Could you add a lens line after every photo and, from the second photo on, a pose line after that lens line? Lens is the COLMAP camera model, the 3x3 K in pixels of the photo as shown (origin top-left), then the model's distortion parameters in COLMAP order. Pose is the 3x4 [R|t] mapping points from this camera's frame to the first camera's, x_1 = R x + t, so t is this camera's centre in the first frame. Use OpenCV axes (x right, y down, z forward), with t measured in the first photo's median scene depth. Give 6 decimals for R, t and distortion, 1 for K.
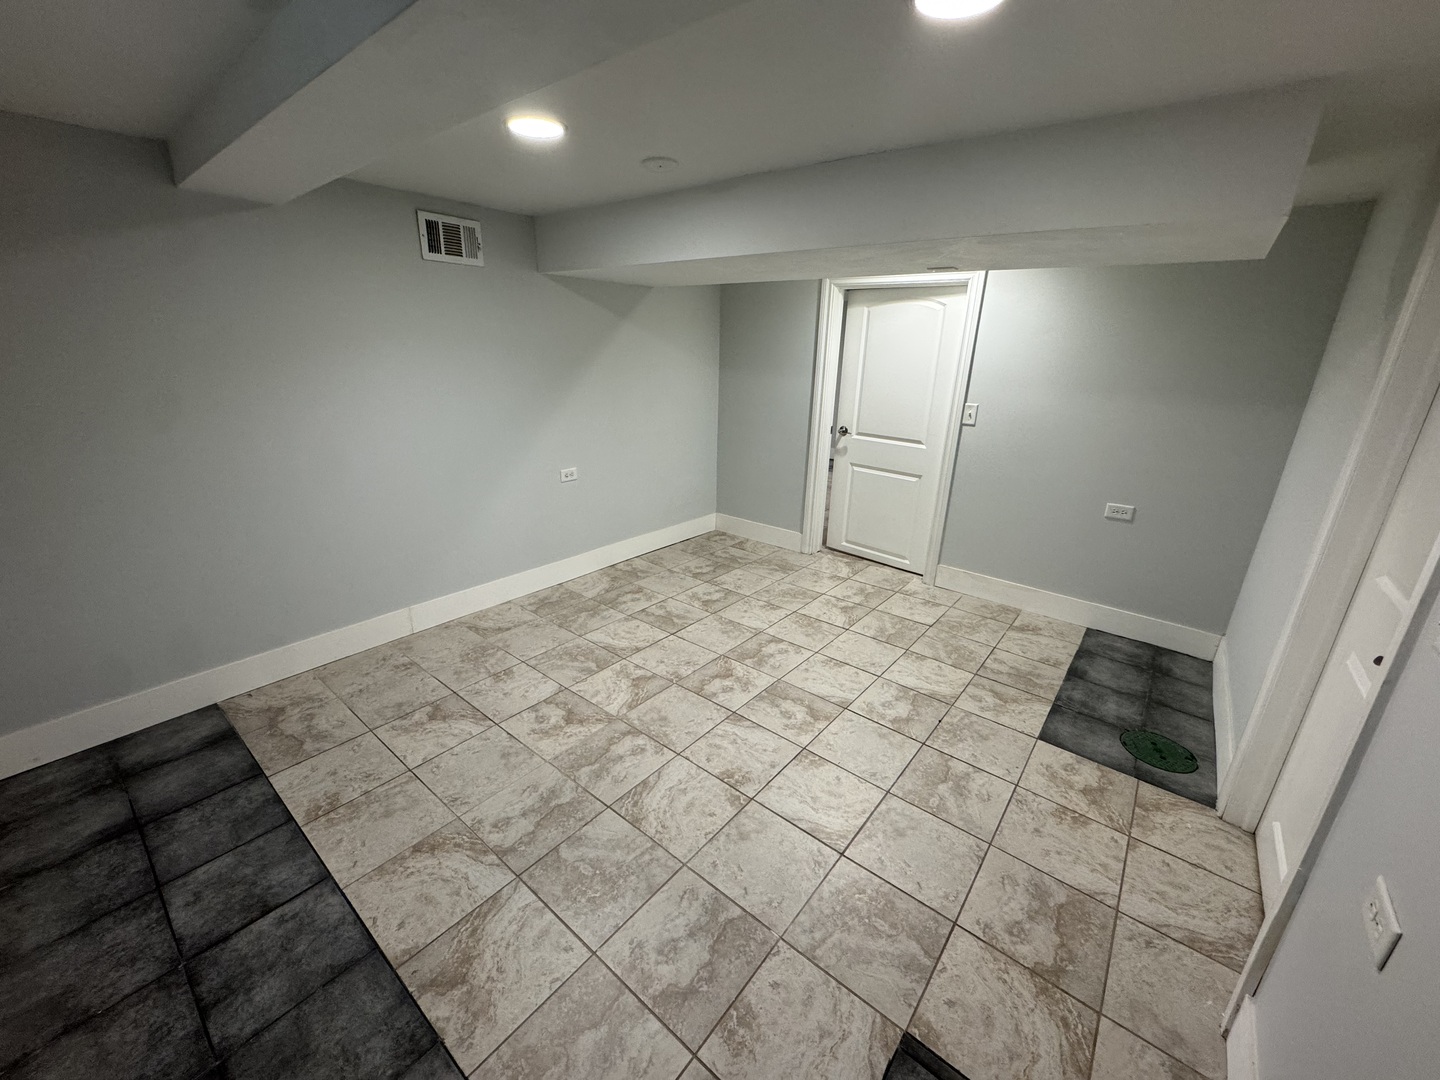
lens RADIAL K [[575.6, 0, 721.5], [0, 575.6, 537.6], [0, 0, 1]] dist [-0.001240, -0.000441]
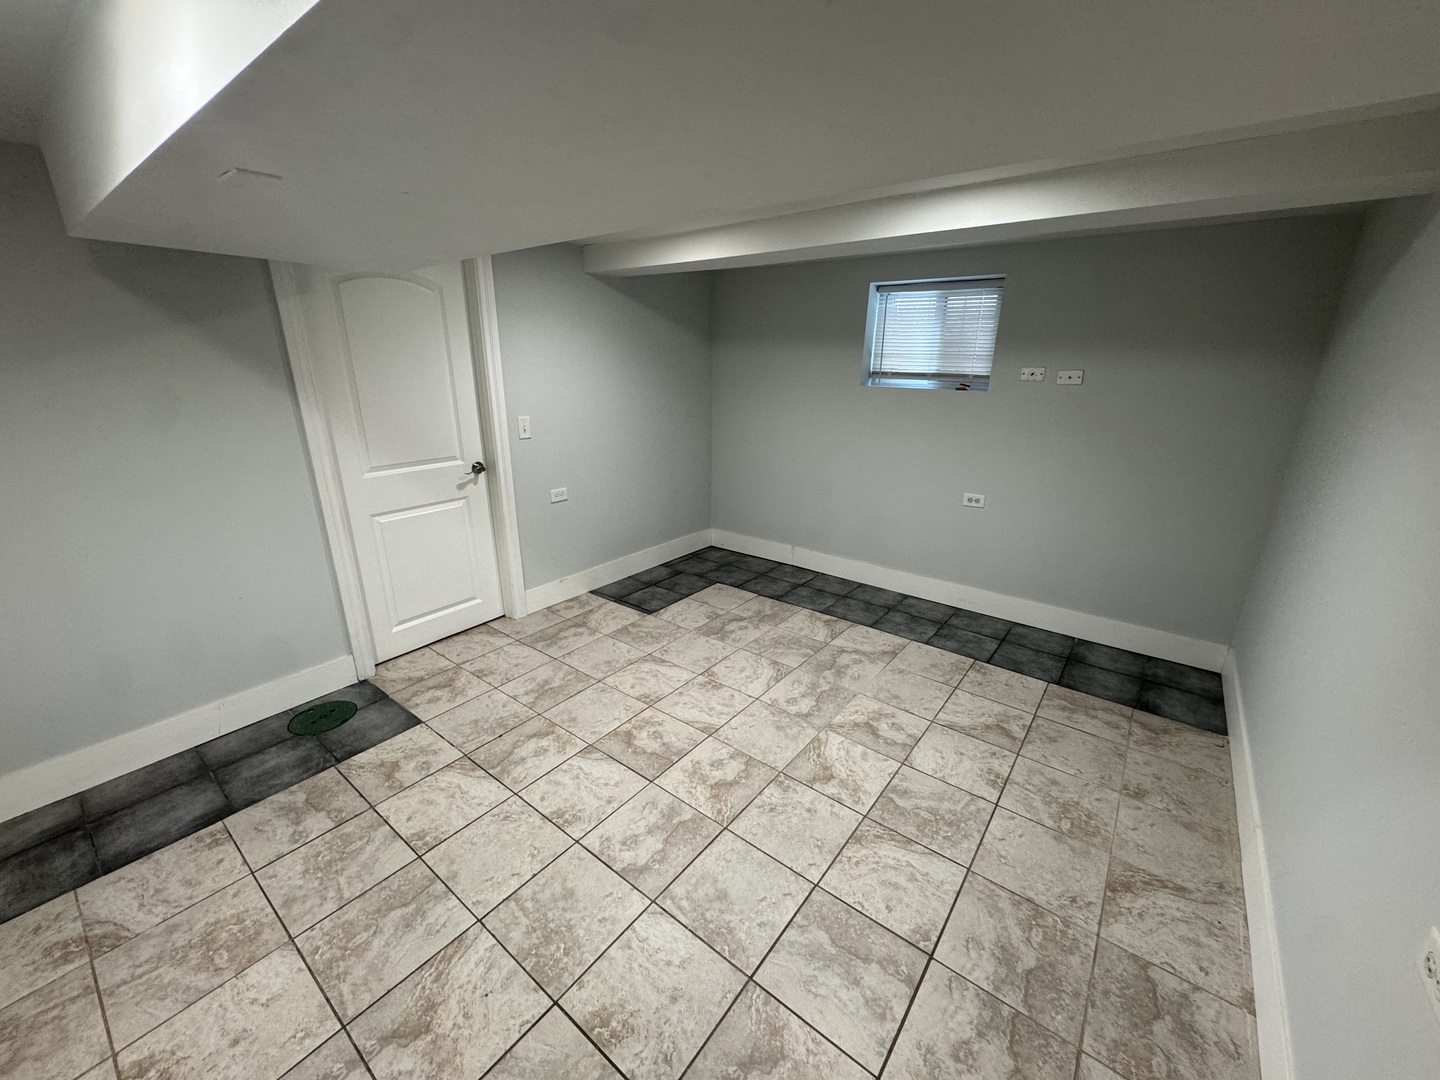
lens RADIAL K [[575.6, 0, 722.9], [0, 575.6, 540.2], [0, 0, 1]] dist [-0.001240, -0.000441]
pose [[-0.999243, -0.024284, -0.030397, 0.038038], [-0.037609, 0.802961, 0.594844, -0.538849], [0.009963, 0.595537, -0.803266, 1.565550]]
